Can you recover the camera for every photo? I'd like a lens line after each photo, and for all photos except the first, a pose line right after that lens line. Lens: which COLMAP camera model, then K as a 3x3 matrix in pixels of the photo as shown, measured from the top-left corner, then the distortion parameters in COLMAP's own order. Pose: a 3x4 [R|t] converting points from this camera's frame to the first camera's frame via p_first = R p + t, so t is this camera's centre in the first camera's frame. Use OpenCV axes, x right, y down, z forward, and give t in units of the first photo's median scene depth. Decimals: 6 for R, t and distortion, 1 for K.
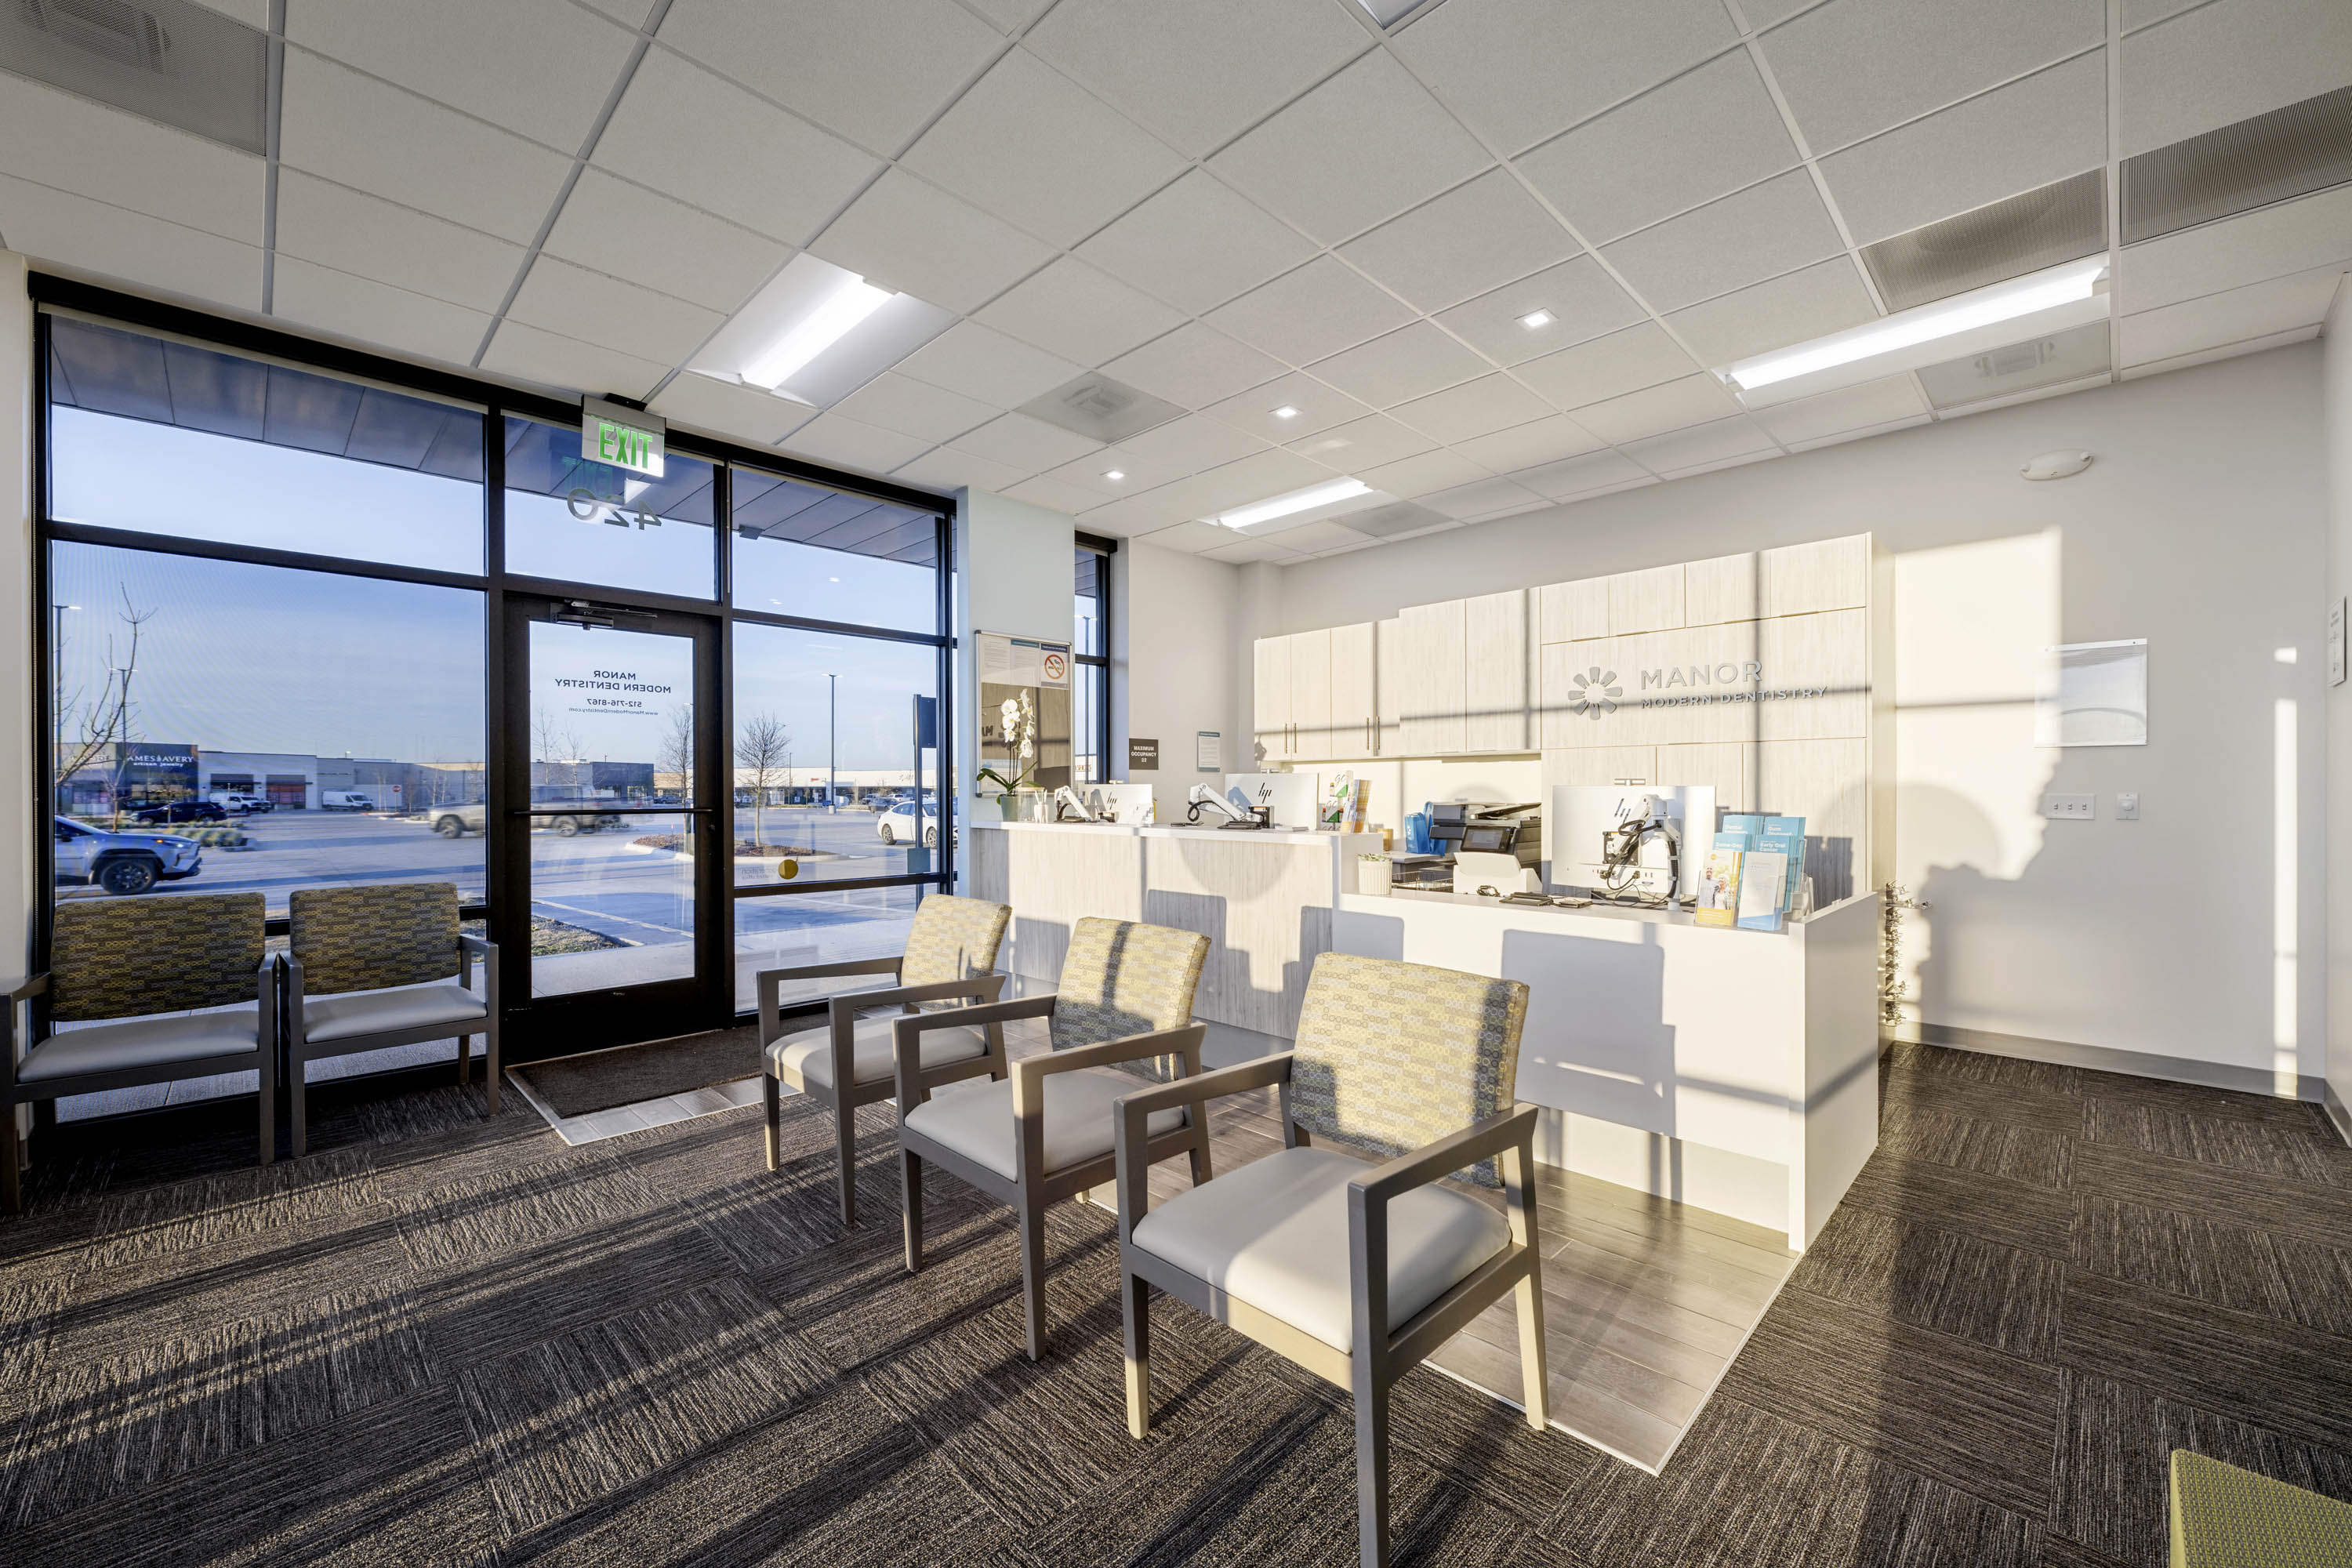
lens RADIAL K [[927.6, 0, 1180.7], [0, 927.6, 786.6], [0, 0, 1]] dist [-0.000060, -0.000290]
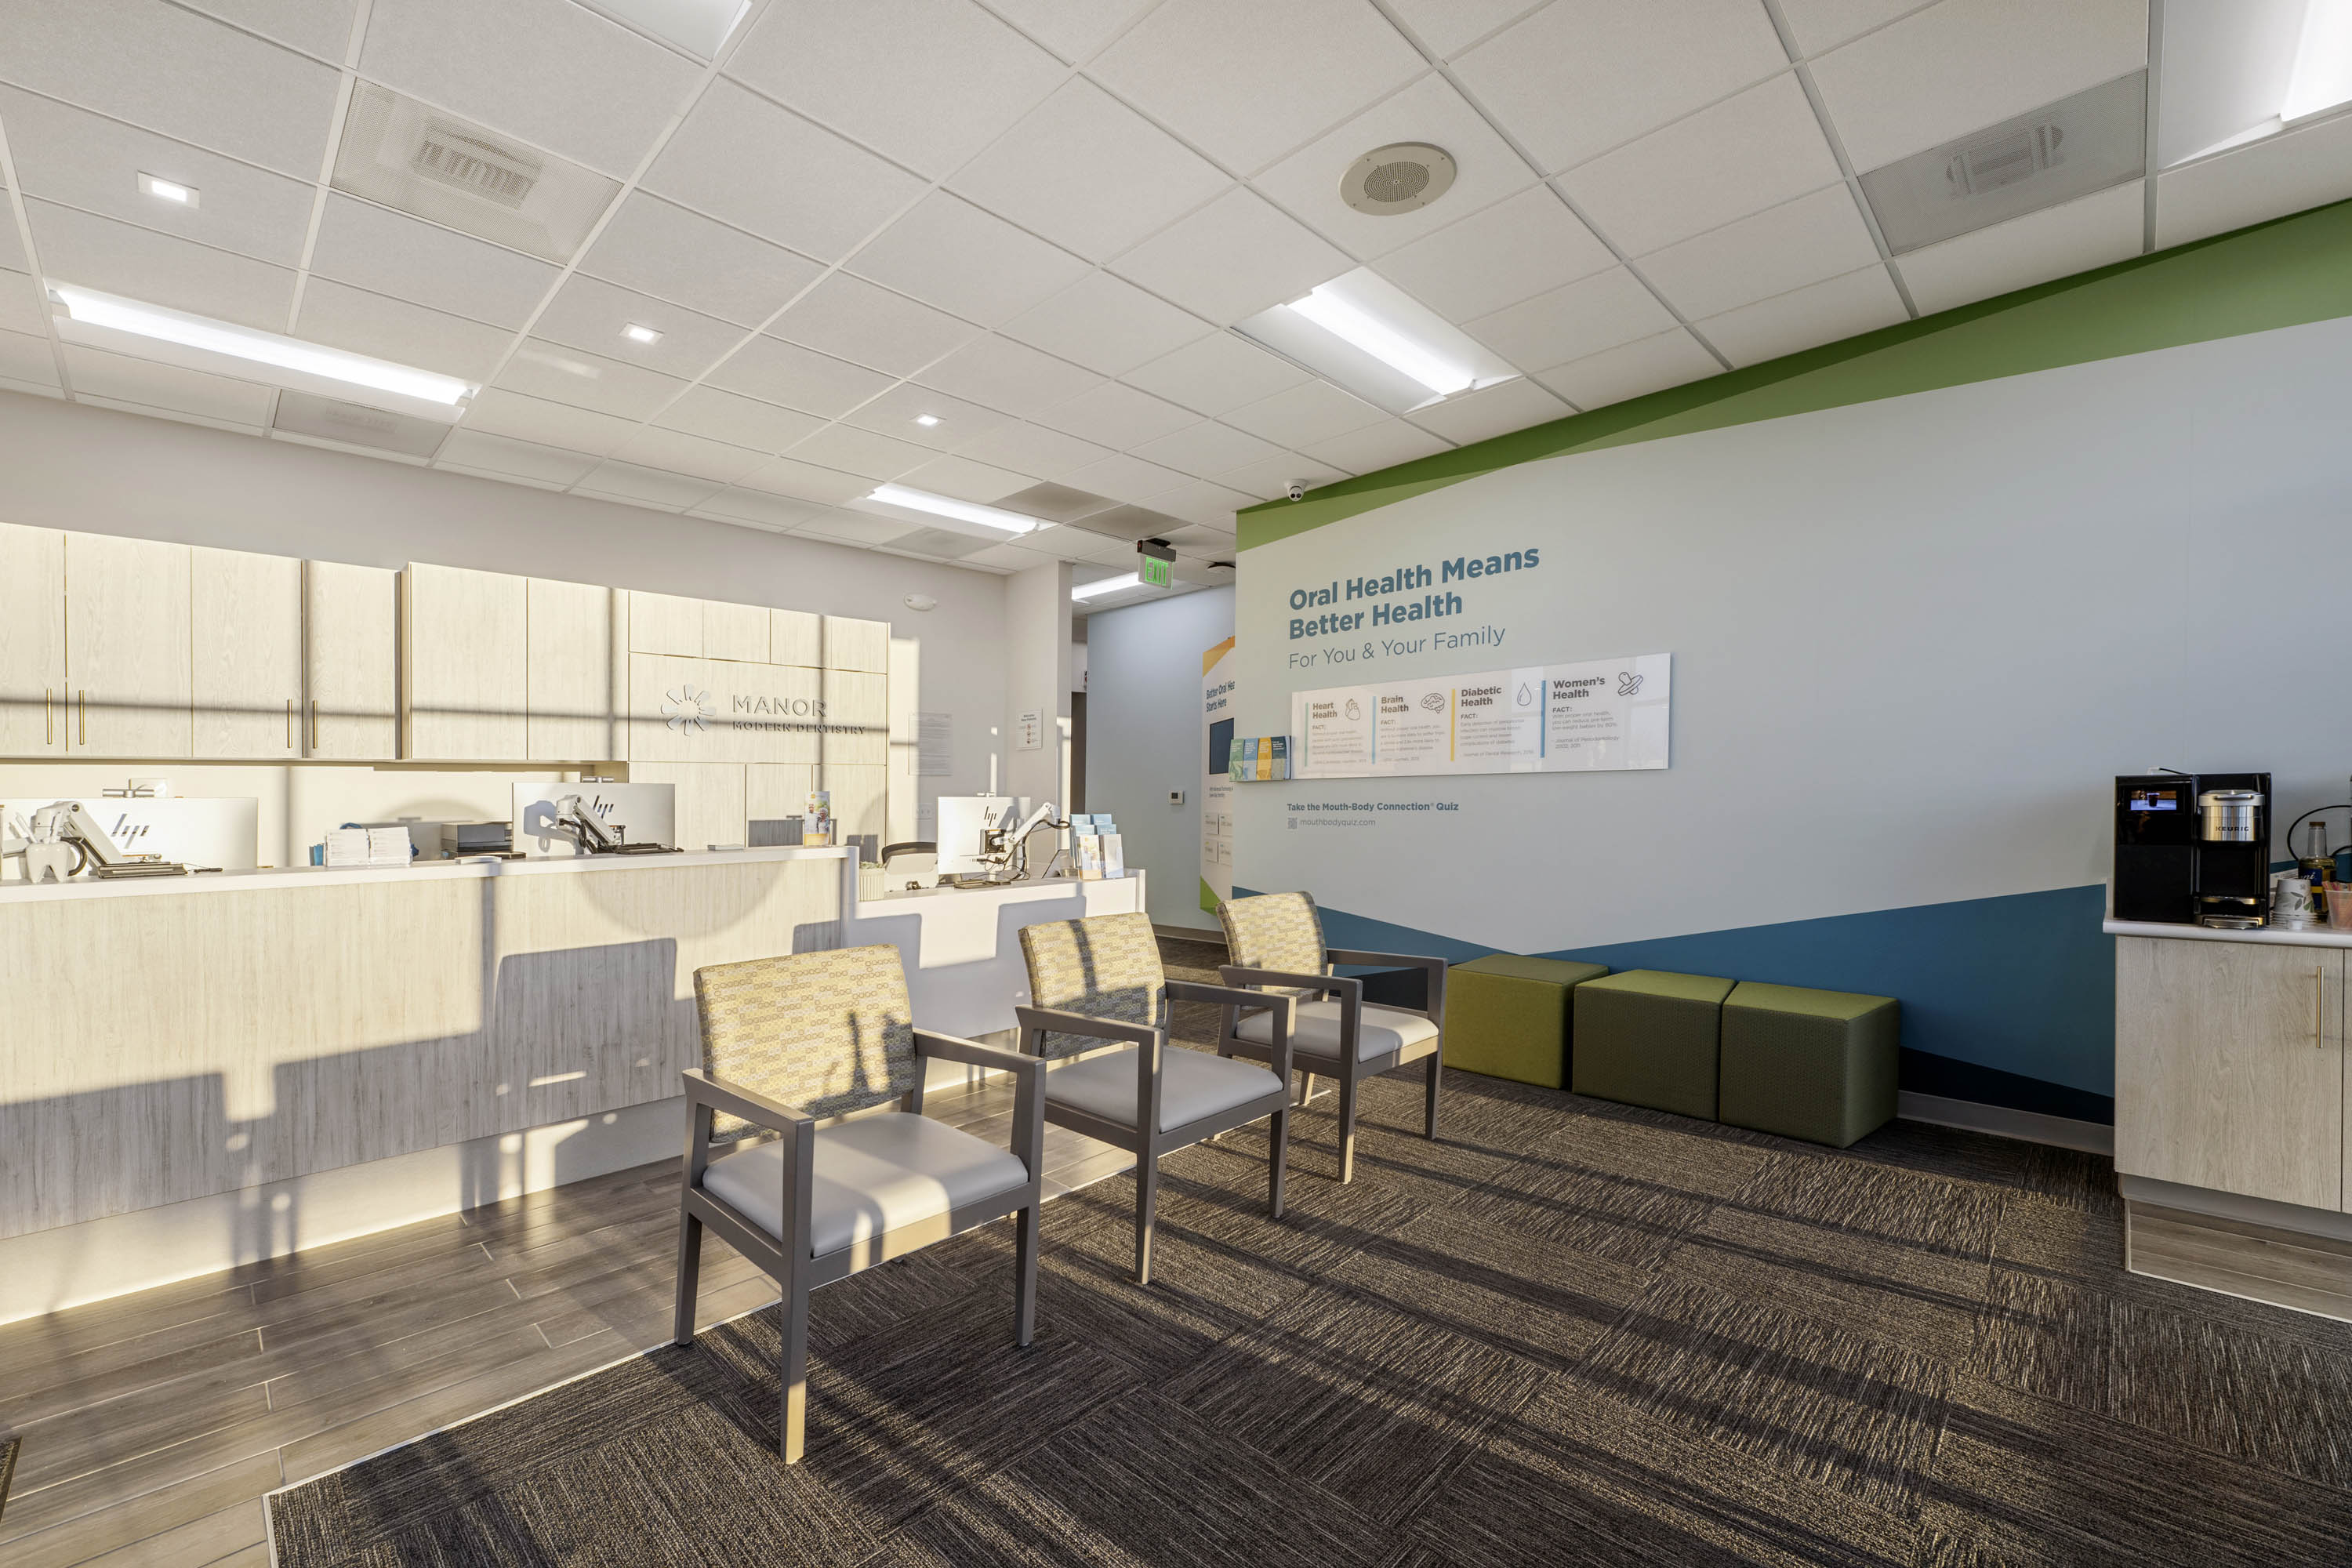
lens RADIAL K [[975.4, 0, 1173.1], [0, 975.4, 796.7], [0, 0, 1]] dist [-0.000212, -0.000100]
pose [[-0.012200, 0.002054, 0.999923, -0.729860], [0.006517, 0.999977, -0.001975, 0.002796], [-0.999904, 0.006492, -0.012213, 0.540291]]
